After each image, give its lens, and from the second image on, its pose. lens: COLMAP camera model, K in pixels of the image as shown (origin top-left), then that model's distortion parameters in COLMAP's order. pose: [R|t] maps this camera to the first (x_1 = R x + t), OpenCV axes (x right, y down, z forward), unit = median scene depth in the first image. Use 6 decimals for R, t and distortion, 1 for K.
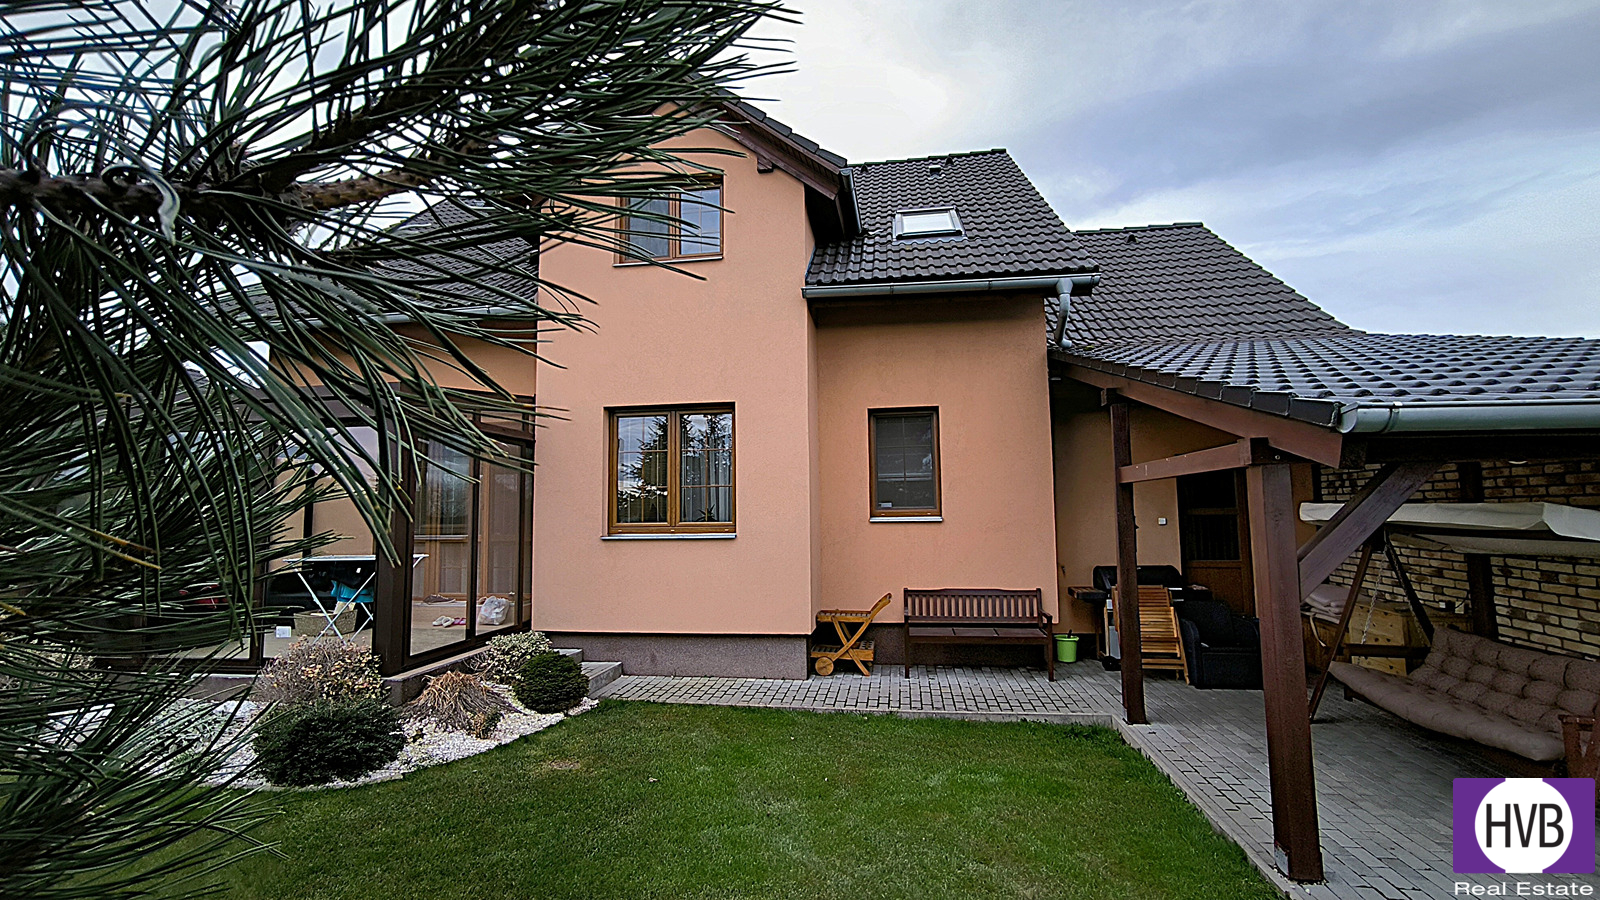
lens RADIAL K [[683.0, 0, 799.9], [0, 683.0, 453.3], [0, 0, 1]] dist [-0.011906, 0.003822]
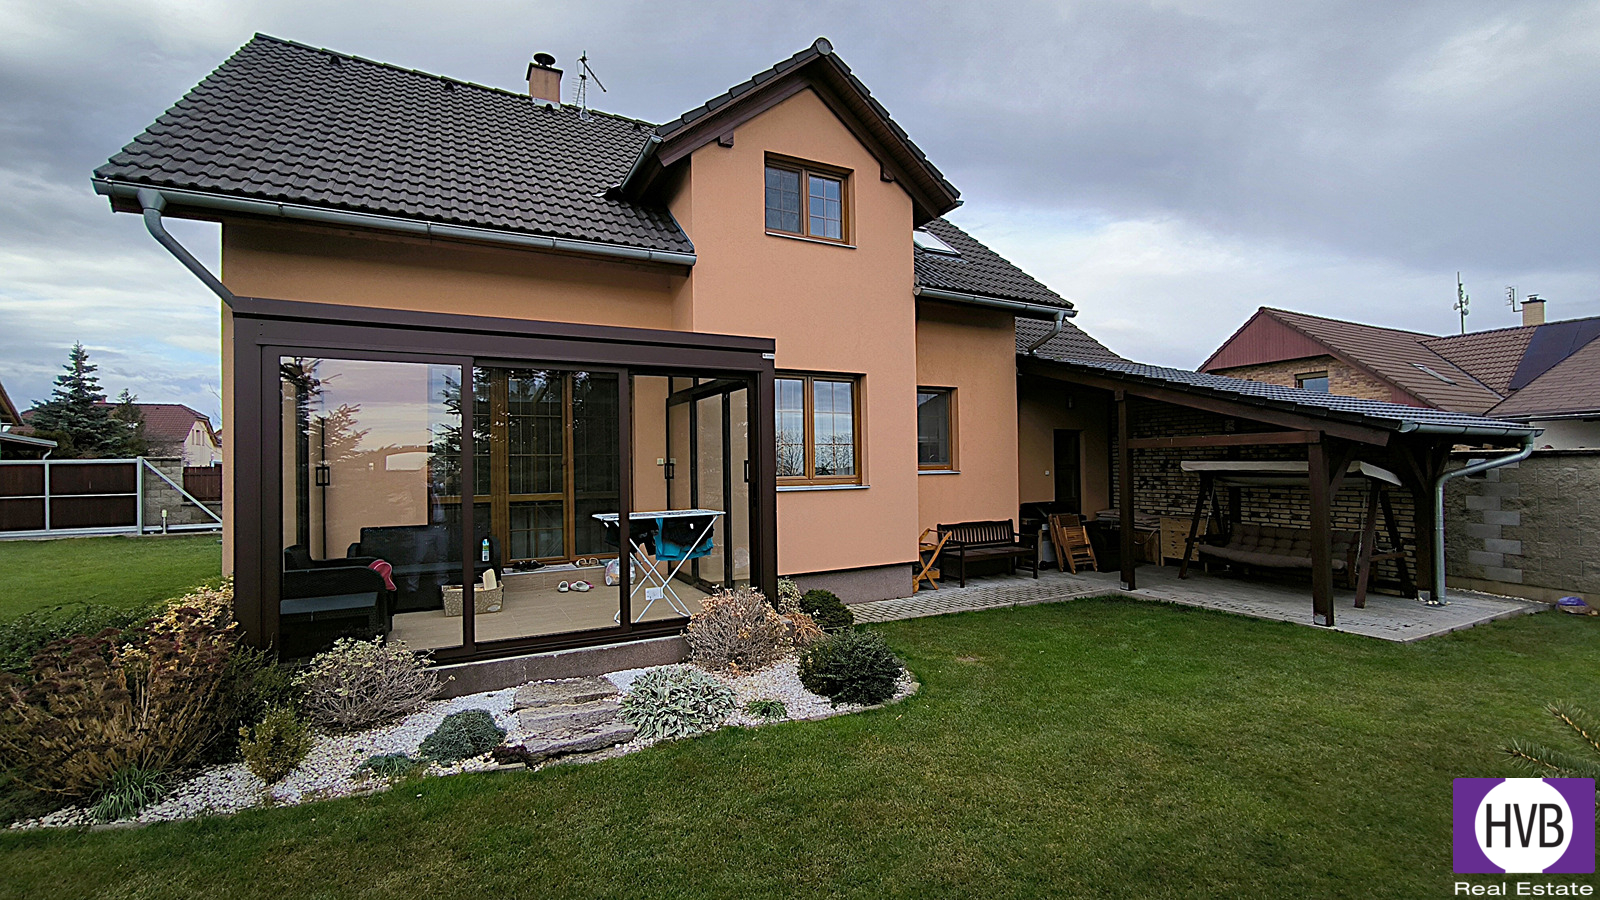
lens RADIAL K [[683.0, 0, 799.9], [0, 683.0, 453.3], [0, 0, 1]] dist [-0.011906, 0.003822]
pose [[0.805822, 0.011887, 0.592039, -0.893538], [-0.047654, 0.997858, 0.044827, 0.015136], [-0.590238, -0.064336, 0.804662, 0.105802]]
